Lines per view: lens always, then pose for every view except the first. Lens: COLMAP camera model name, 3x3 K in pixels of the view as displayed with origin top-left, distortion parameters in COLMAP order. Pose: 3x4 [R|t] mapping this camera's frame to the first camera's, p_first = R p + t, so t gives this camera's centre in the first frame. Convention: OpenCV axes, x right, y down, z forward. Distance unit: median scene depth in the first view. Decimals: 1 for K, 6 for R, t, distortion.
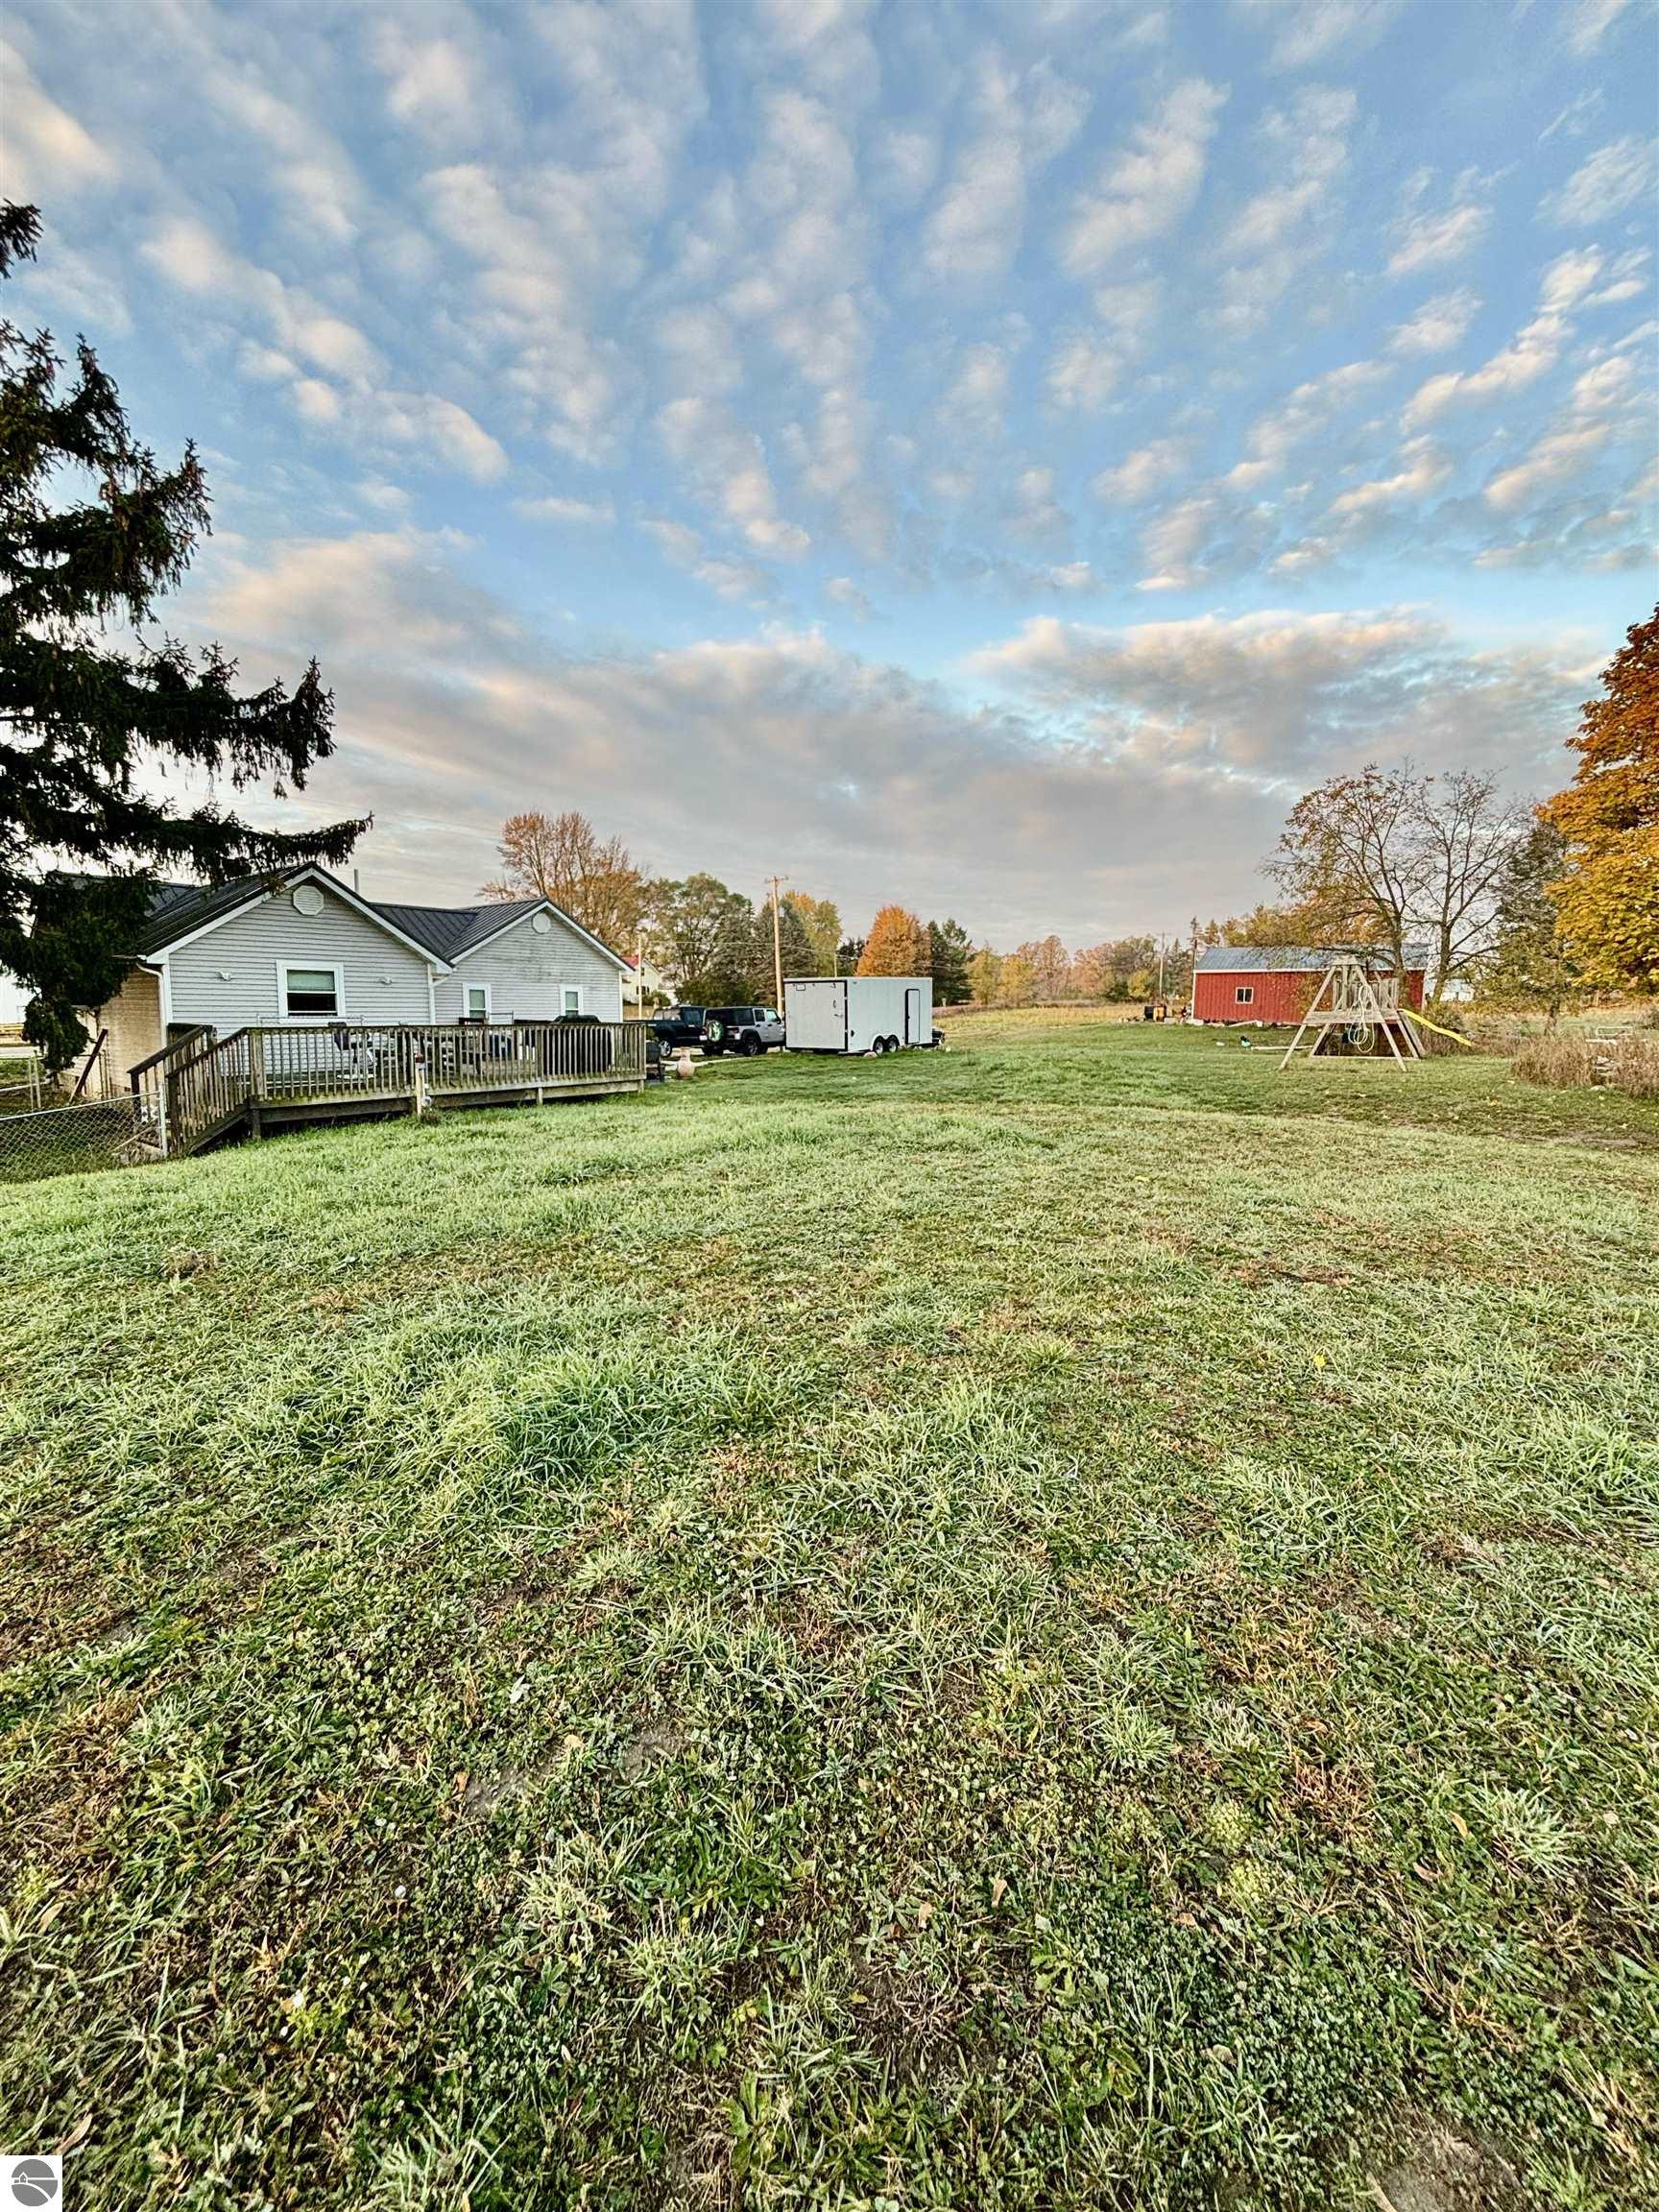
lens RADIAL K [[899.3, 0, 813.1], [0, 899.3, 1086.9], [0, 0, 1]] dist [0.000254, -0.000269]
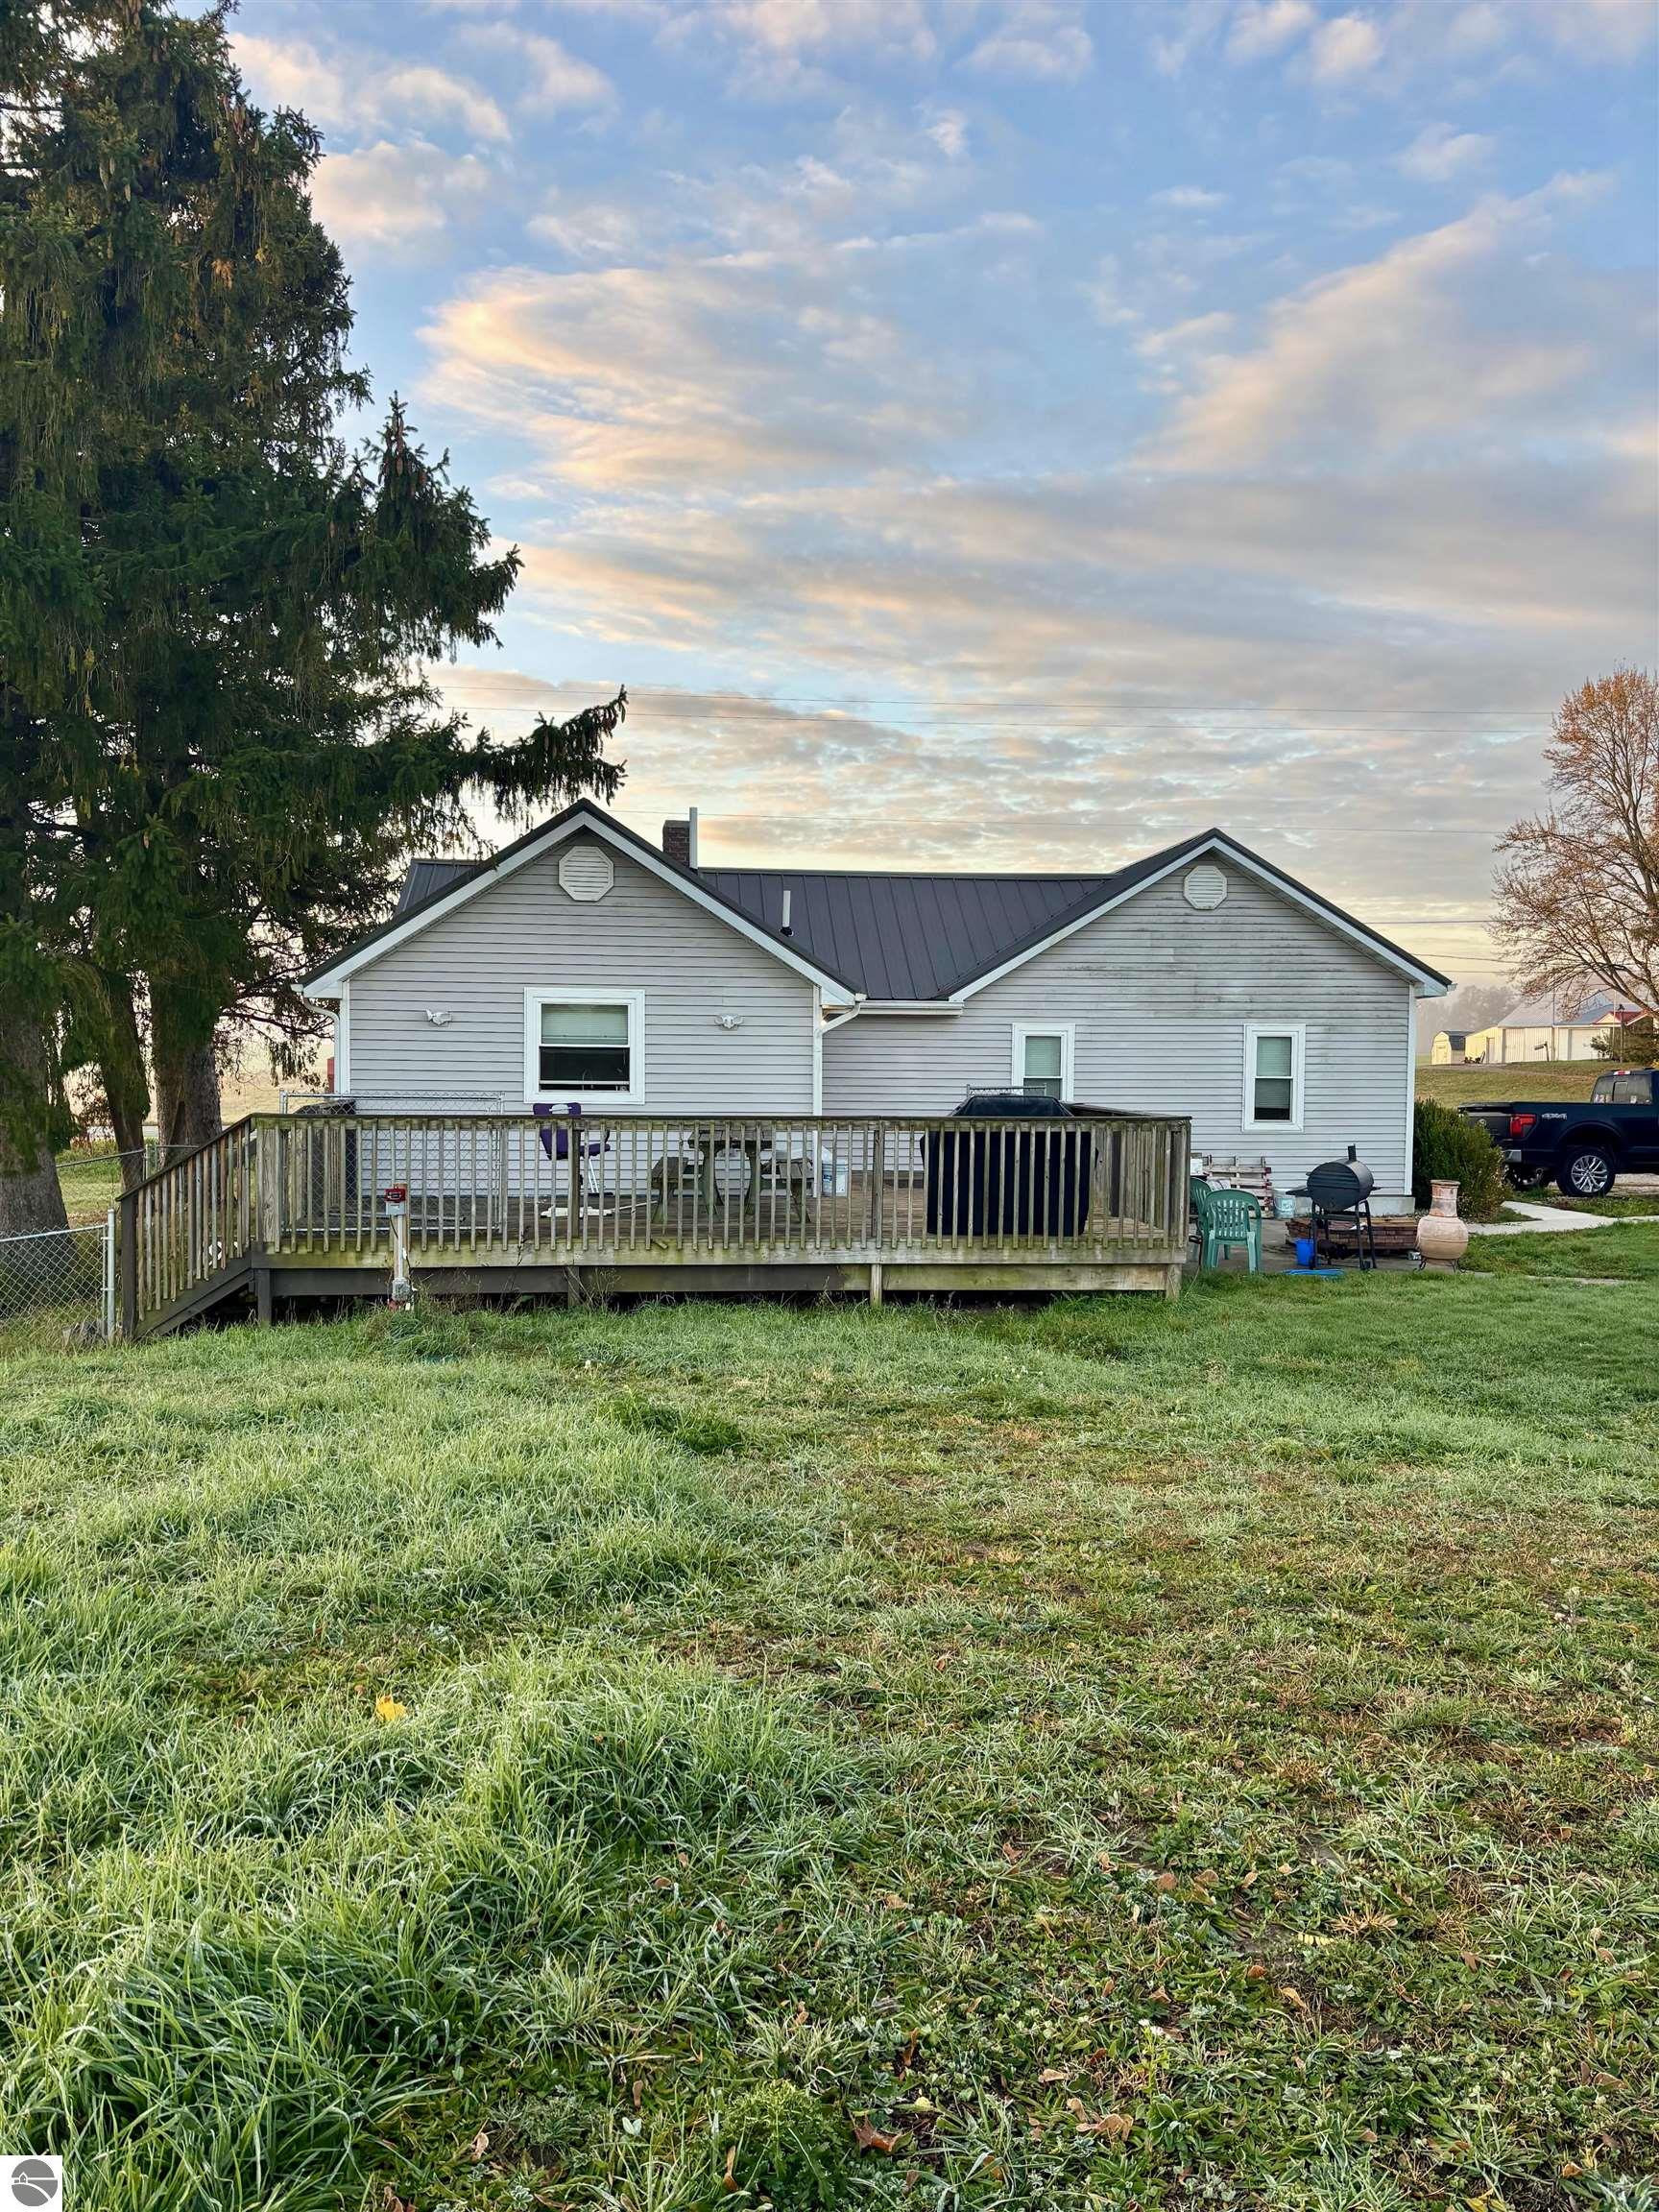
lens RADIAL K [[1670.5, 0, 918.7], [0, 1670.5, 1095.8], [0, 0, 1]] dist [0.016102, -0.016895]
pose [[0.679548, 0.006573, -0.733602, 0.062994], [-0.063438, 0.996741, -0.049833, -0.009000], [0.730883, 0.080402, 0.677750, 0.108113]]
